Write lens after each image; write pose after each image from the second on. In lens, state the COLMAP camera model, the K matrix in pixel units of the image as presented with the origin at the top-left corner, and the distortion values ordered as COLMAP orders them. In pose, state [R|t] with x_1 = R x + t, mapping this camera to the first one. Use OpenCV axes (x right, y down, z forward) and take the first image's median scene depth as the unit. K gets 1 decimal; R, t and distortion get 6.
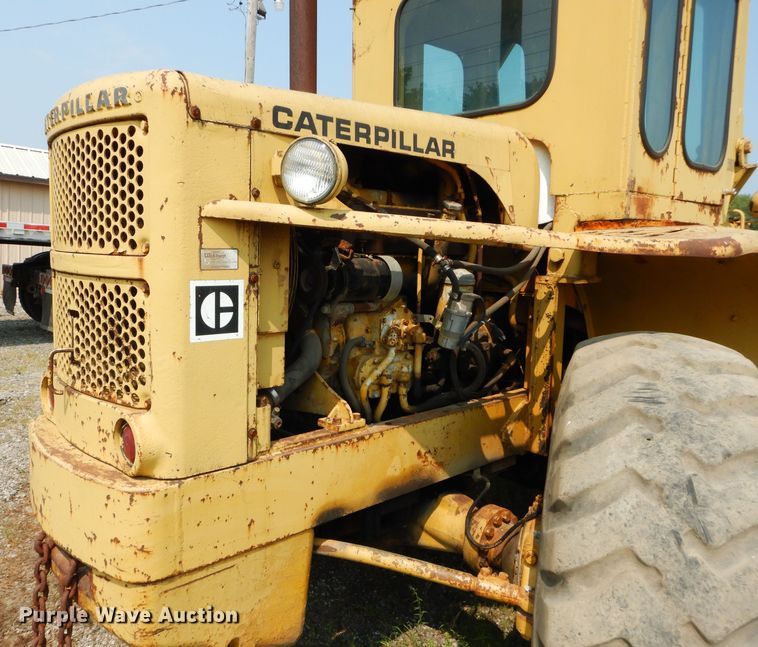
lens RADIAL K [[703.1, 0, 373.9], [0, 703.1, 343.1], [0, 0, 1]] dist [0.011150, -0.006580]
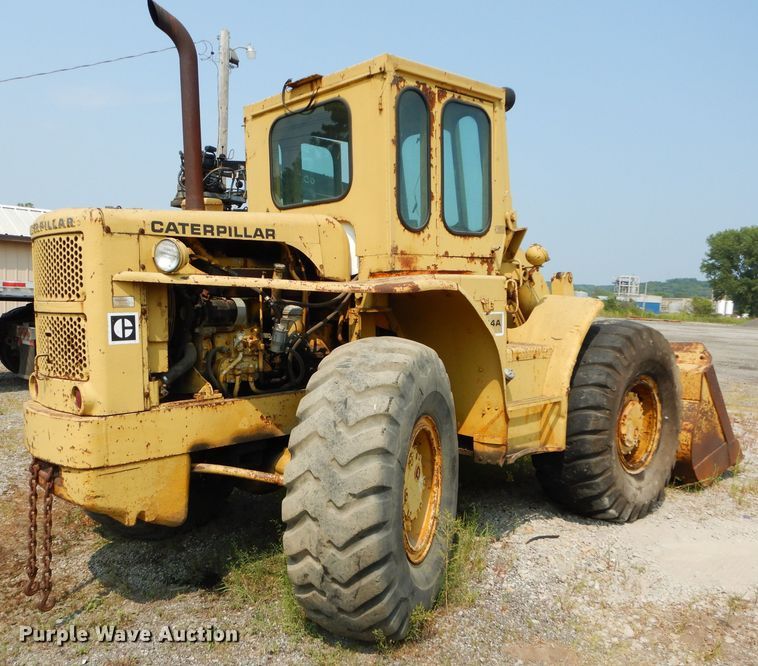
lens RADIAL K [[801.3, 0, 417.9], [0, 801.3, 377.2], [0, 0, 1]] dist [-0.002024, -0.010320]
pose [[0.999014, -0.033809, 0.028782, 0.484163], [0.034645, 0.998977, -0.029068, 0.167974], [-0.027770, 0.030036, 0.999163, -1.136839]]
